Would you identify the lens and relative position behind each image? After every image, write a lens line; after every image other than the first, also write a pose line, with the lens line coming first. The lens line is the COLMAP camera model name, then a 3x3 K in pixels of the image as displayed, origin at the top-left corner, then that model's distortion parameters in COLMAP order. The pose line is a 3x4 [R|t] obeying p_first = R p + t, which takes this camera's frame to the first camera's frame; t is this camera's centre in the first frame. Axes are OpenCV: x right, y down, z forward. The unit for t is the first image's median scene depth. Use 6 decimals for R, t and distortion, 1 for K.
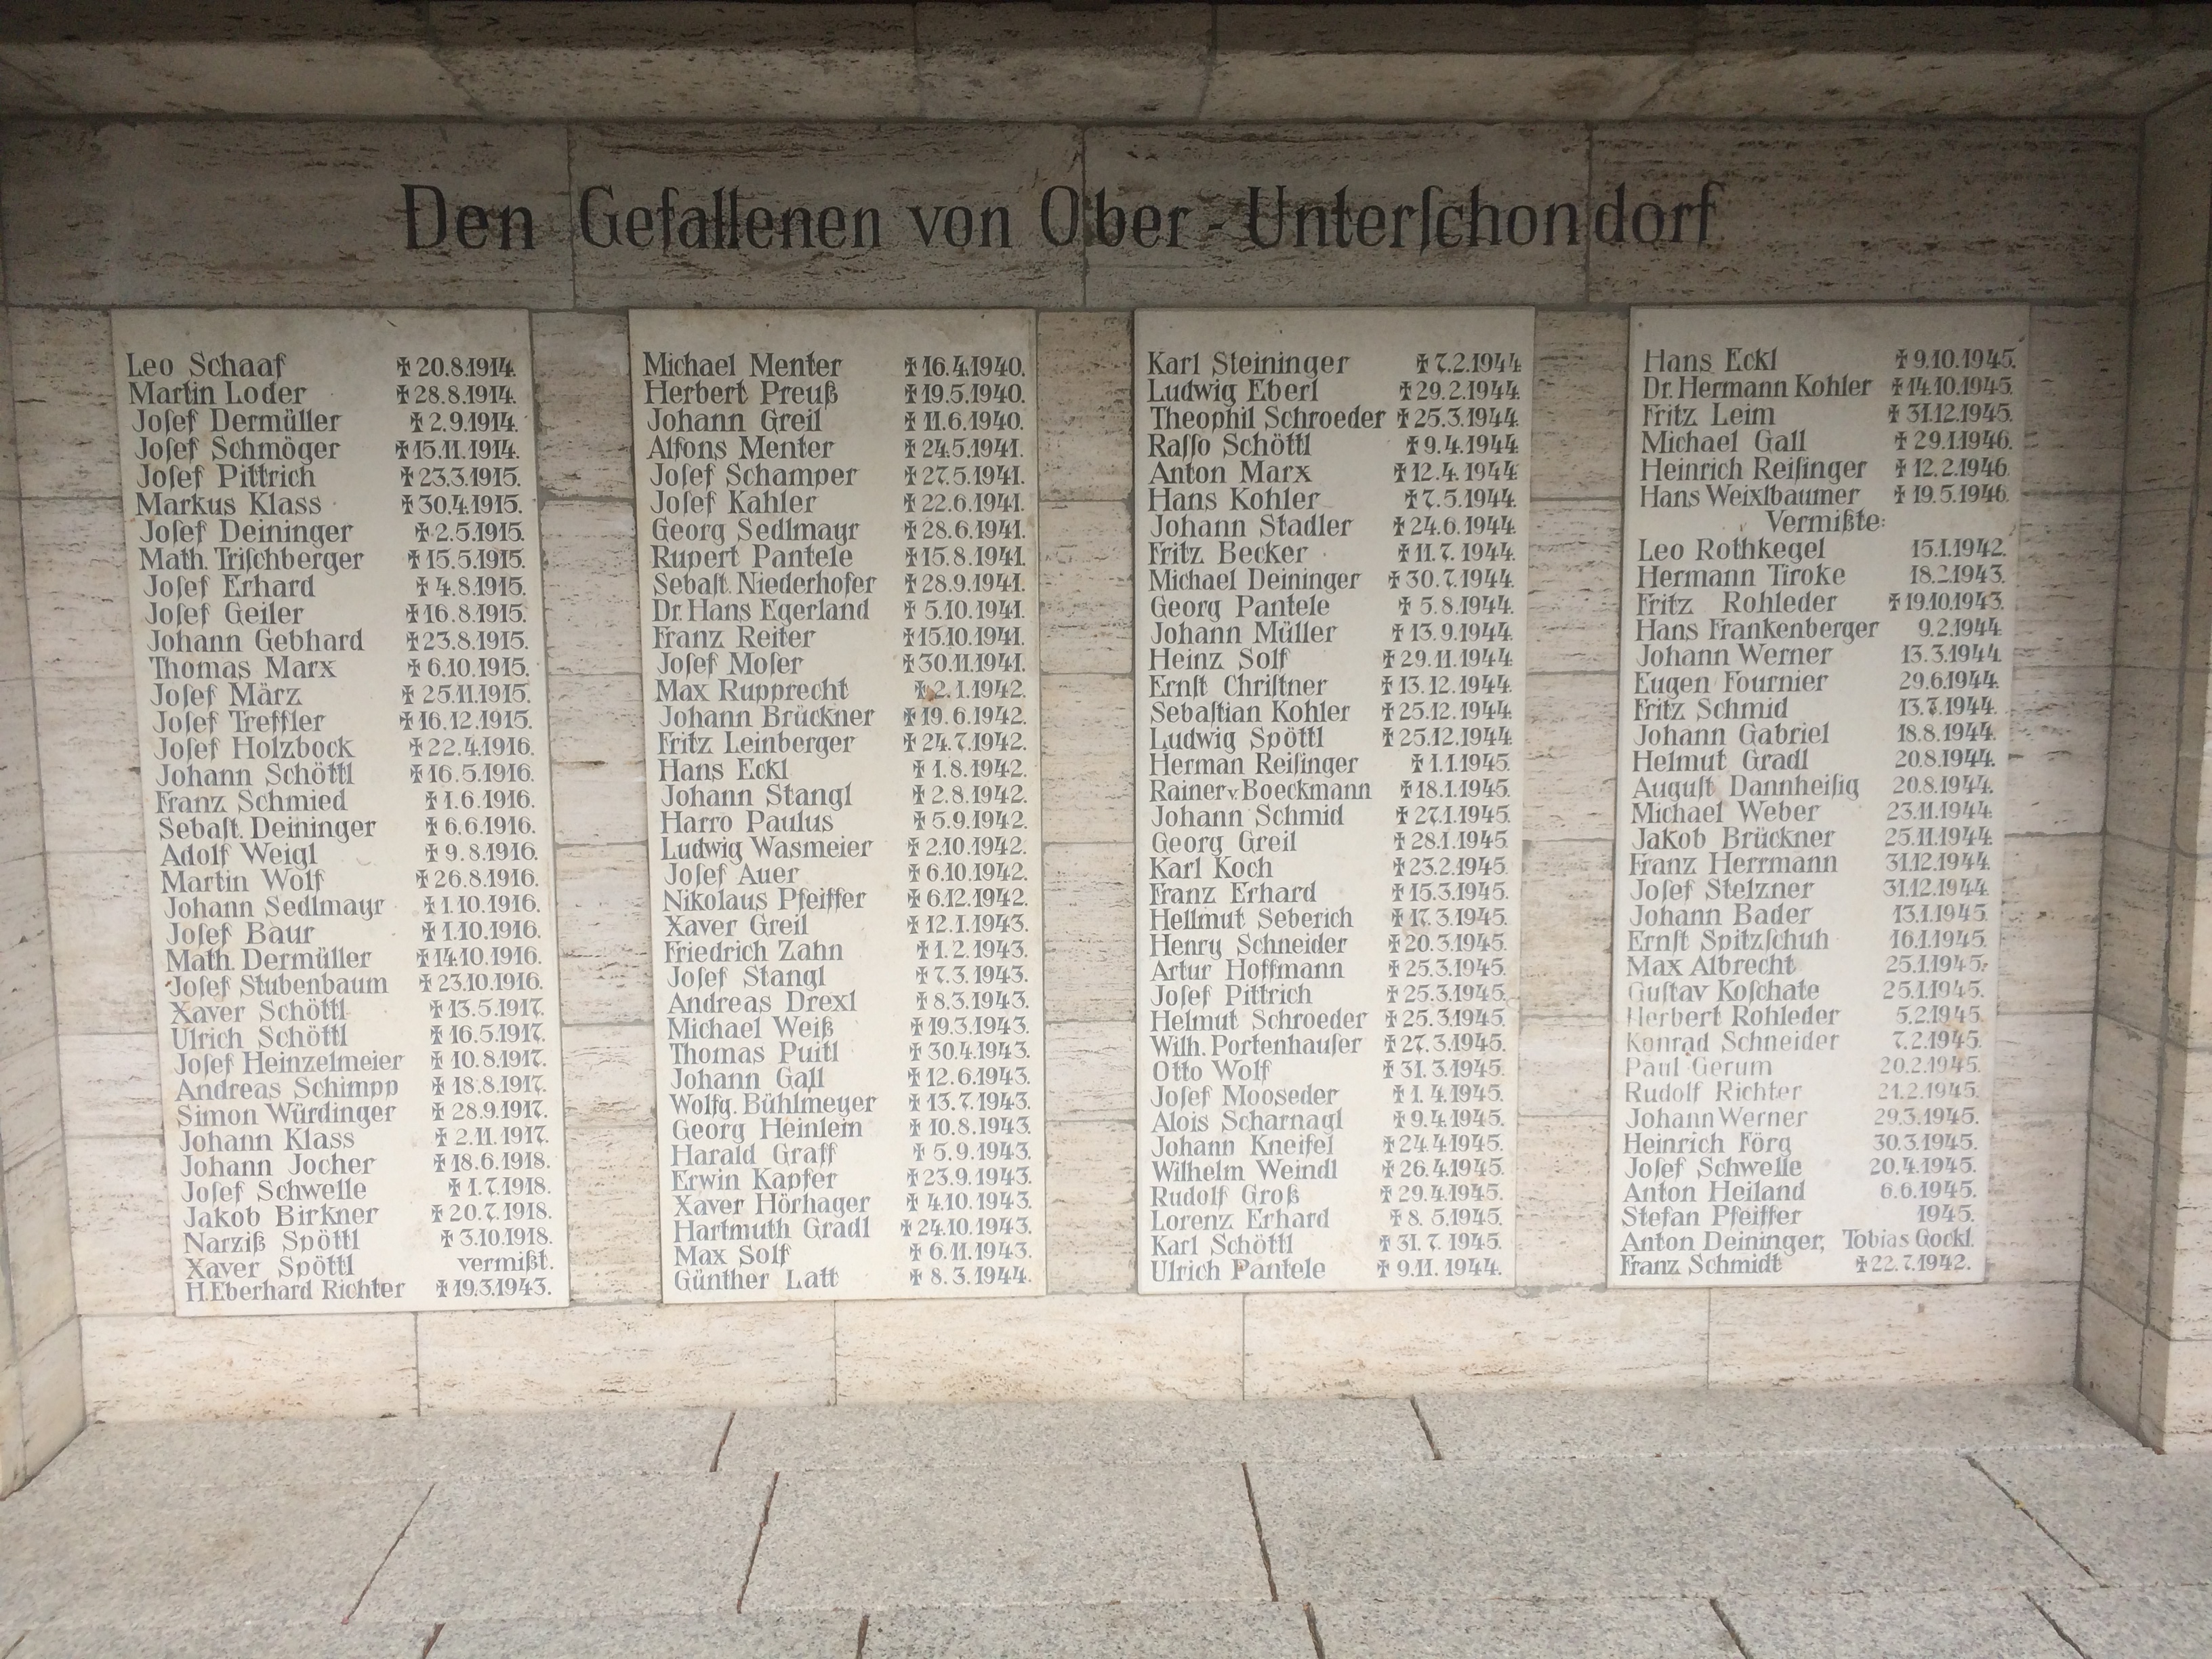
lens RADIAL K [[1852.4, 0, 1052.6], [0, 1852.4, 793.3], [0, 0, 1]] dist [0.046999, 0.000997]
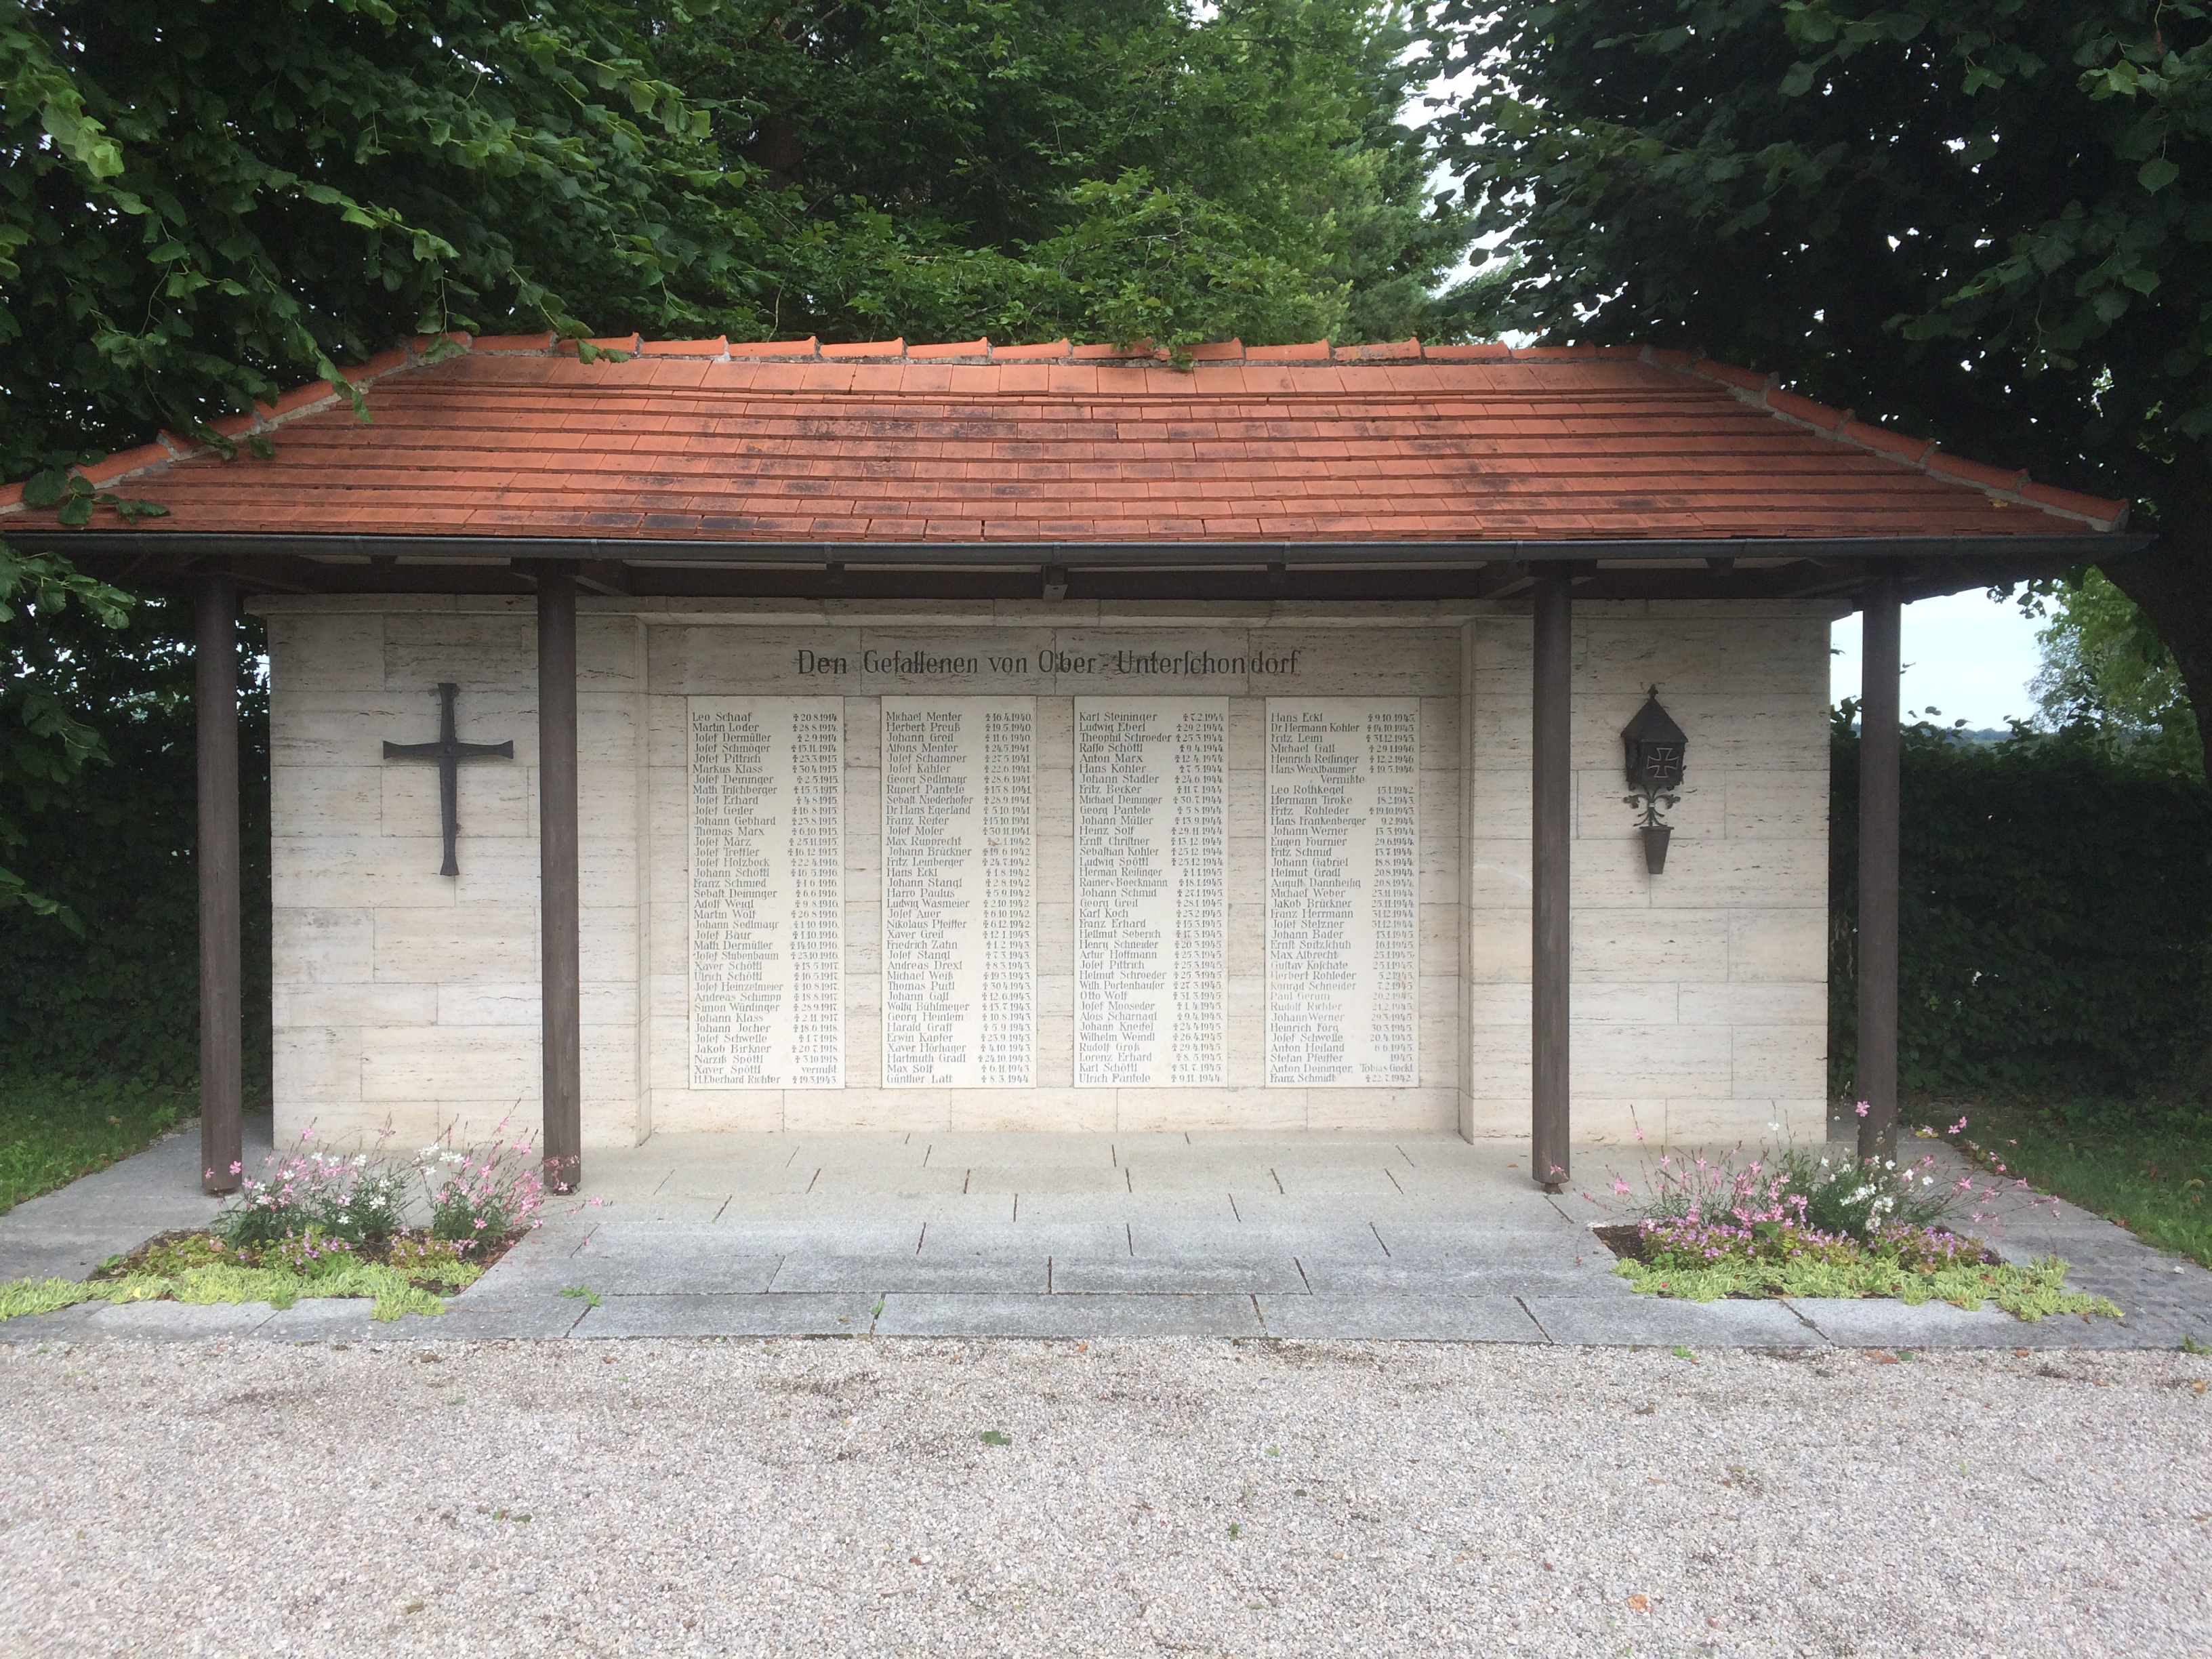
lens RADIAL K [[1852.4, 0, 1056.5], [0, 1852.4, 801.4], [0, 0, 1]] dist [0.046999, 0.000997]
pose [[0.999756, 0.008888, 0.020220, -0.031074], [-0.007302, 0.996987, -0.077221, 0.083863], [-0.020846, 0.077054, 0.996809, -1.523955]]
